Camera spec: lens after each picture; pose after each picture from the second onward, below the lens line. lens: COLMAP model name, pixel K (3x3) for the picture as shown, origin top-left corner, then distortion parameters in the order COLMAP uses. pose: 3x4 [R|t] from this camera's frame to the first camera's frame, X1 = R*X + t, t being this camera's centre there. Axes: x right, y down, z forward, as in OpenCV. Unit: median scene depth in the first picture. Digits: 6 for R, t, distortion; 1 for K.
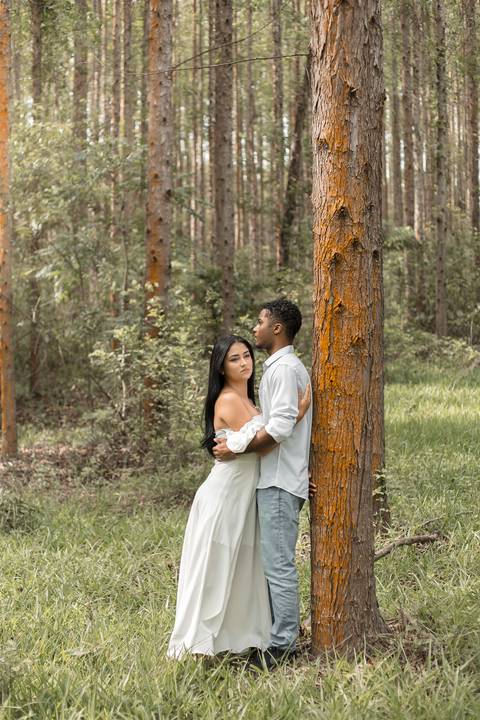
lens RADIAL K [[1148.7, 0, 240.0], [0, 1148.7, 360.0], [0, 0, 1]] dist [-0.094397, 0.003984]
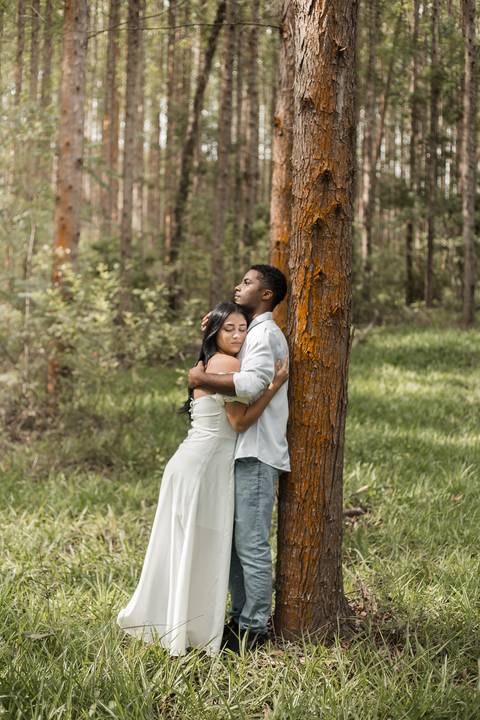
lens RADIAL K [[1067.1, 0, 240.0], [0, 1067.1, 360.0], [0, 0, 1]] dist [-0.088692, -0.089381]
pose [[0.991265, 0.035950, 0.126891, -0.088770], [-0.039135, 0.998976, 0.022699, 0.006885], [-0.125945, -0.027466, 0.991657, 0.125250]]
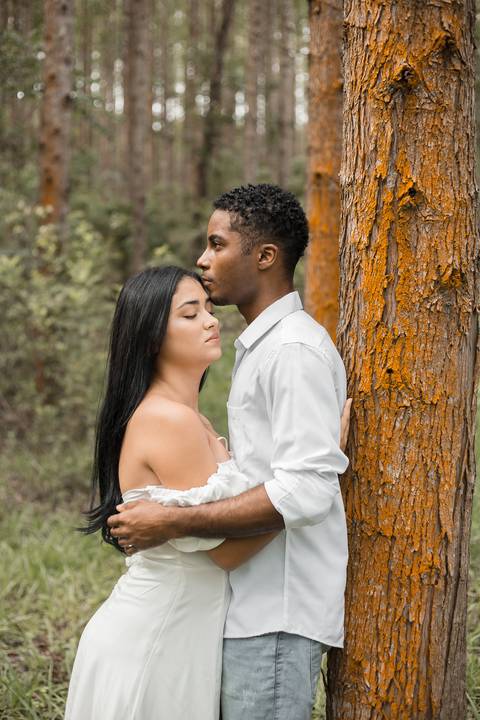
lens RADIAL K [[1067.1, 0, 240.0], [0, 1067.1, 360.0], [0, 0, 1]] dist [-0.088692, -0.089381]
pose [[0.996212, 0.010663, 0.086299, -0.009039], [-0.015240, 0.998502, 0.052550, -0.005404], [-0.085609, -0.053666, 0.994882, 0.610015]]
